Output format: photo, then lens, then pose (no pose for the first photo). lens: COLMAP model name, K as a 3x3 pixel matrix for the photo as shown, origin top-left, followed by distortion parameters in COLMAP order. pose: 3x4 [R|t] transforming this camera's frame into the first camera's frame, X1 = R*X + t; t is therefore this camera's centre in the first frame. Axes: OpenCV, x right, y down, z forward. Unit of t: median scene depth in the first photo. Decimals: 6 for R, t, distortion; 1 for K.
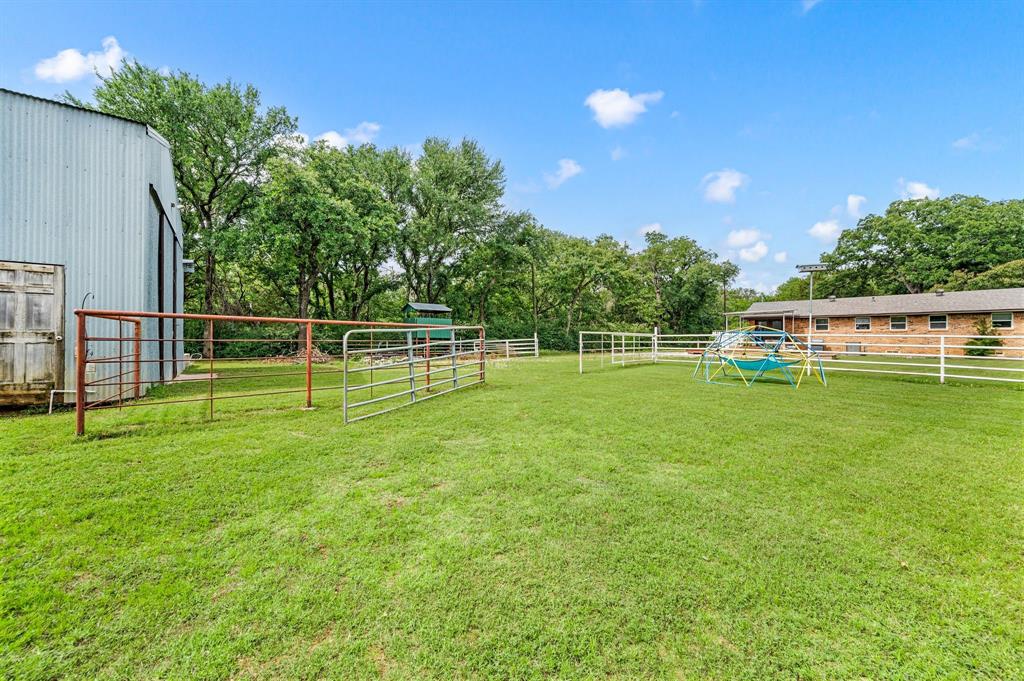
lens RADIAL K [[409.4, 0, 515.0], [0, 409.4, 341.4], [0, 0, 1]] dist [-0.001458, -0.000029]
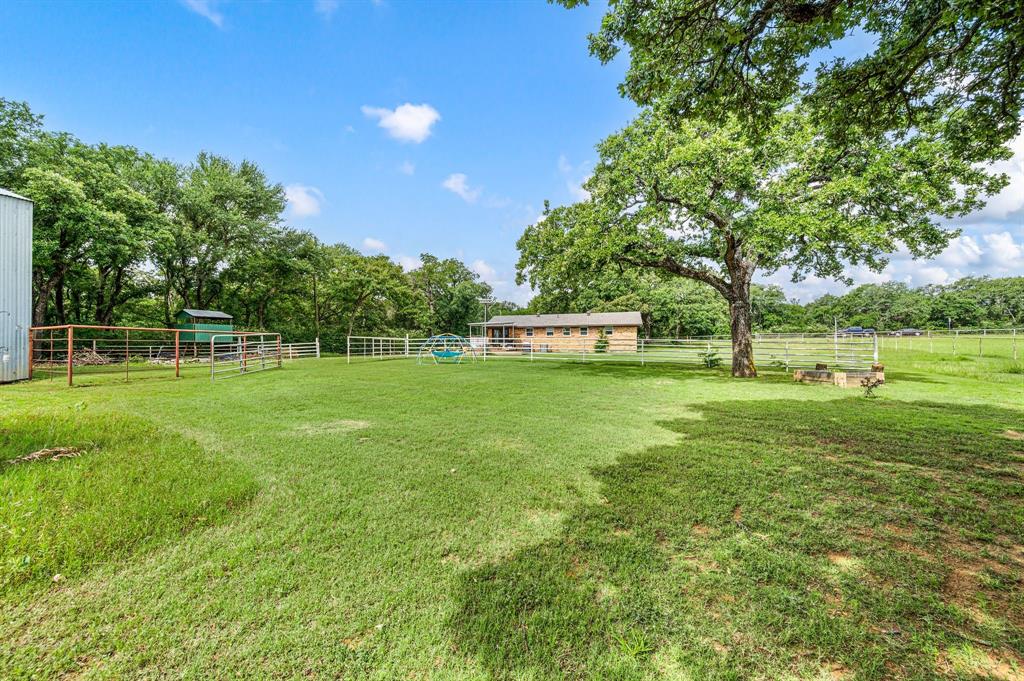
lens RADIAL K [[409.4, 0, 515.0], [0, 409.4, 341.4], [0, 0, 1]] dist [-0.001458, -0.000029]
pose [[0.878916, -0.004462, 0.476955, -0.009653], [0.011045, 0.999878, -0.011001, 0.007713], [-0.476848, 0.014937, 0.878859, -0.274804]]
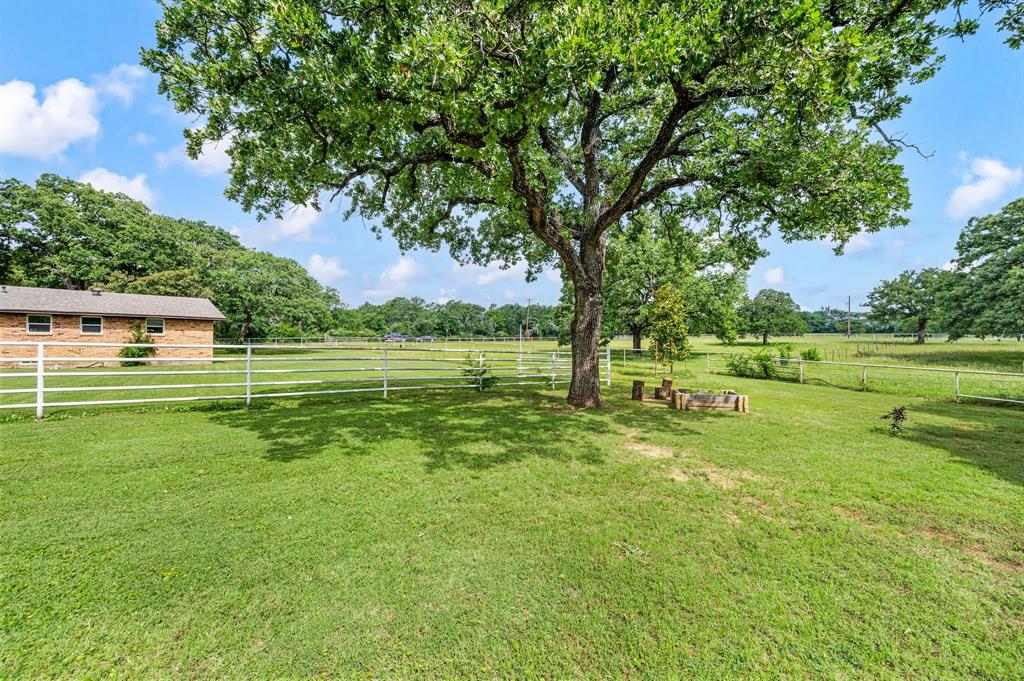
lens RADIAL K [[409.4, 0, 515.0], [0, 409.4, 341.4], [0, 0, 1]] dist [-0.001458, -0.000029]
pose [[0.000308, 0.007594, 0.999971, 0.141890], [0.000554, 0.999971, -0.007594, -0.004669], [-1.000000, 0.000557, 0.000304, 0.087130]]
